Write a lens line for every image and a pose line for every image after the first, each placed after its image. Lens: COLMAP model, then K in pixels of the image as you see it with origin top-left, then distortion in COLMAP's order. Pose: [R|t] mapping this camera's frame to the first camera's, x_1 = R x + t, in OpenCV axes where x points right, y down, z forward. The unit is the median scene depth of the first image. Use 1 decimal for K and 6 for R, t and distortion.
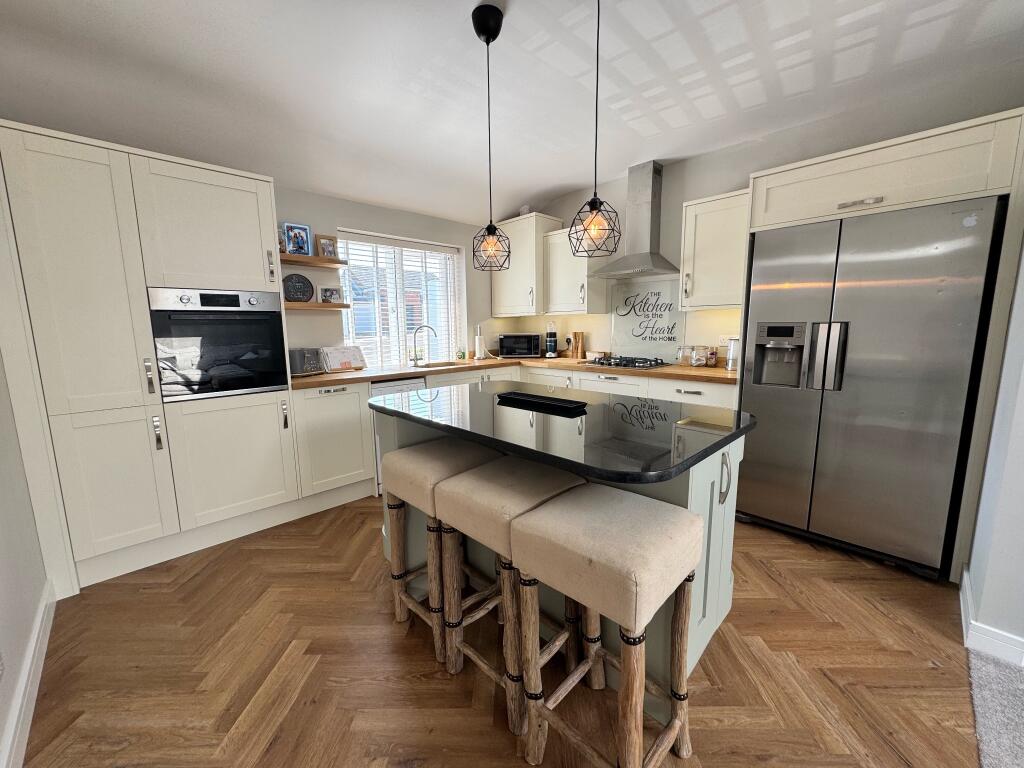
lens RADIAL K [[401.5, 0, 509.8], [0, 401.5, 383.4], [0, 0, 1]] dist [0.001343, 0.000076]
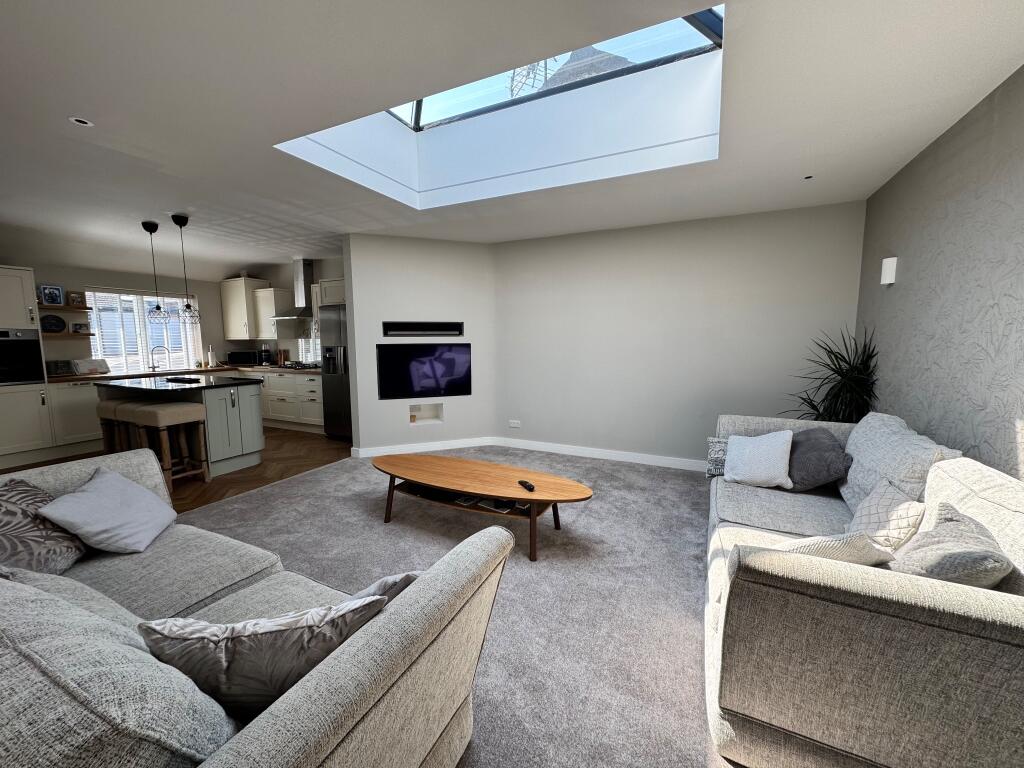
lens RADIAL K [[401.5, 0, 509.8], [0, 401.5, 383.4], [0, 0, 1]] dist [0.001343, 0.000076]
pose [[0.939477, -0.031683, 0.341144, 0.637270], [0.044253, 0.998596, -0.029126, 0.131129], [-0.339742, 0.042460, 0.939560, -1.130003]]
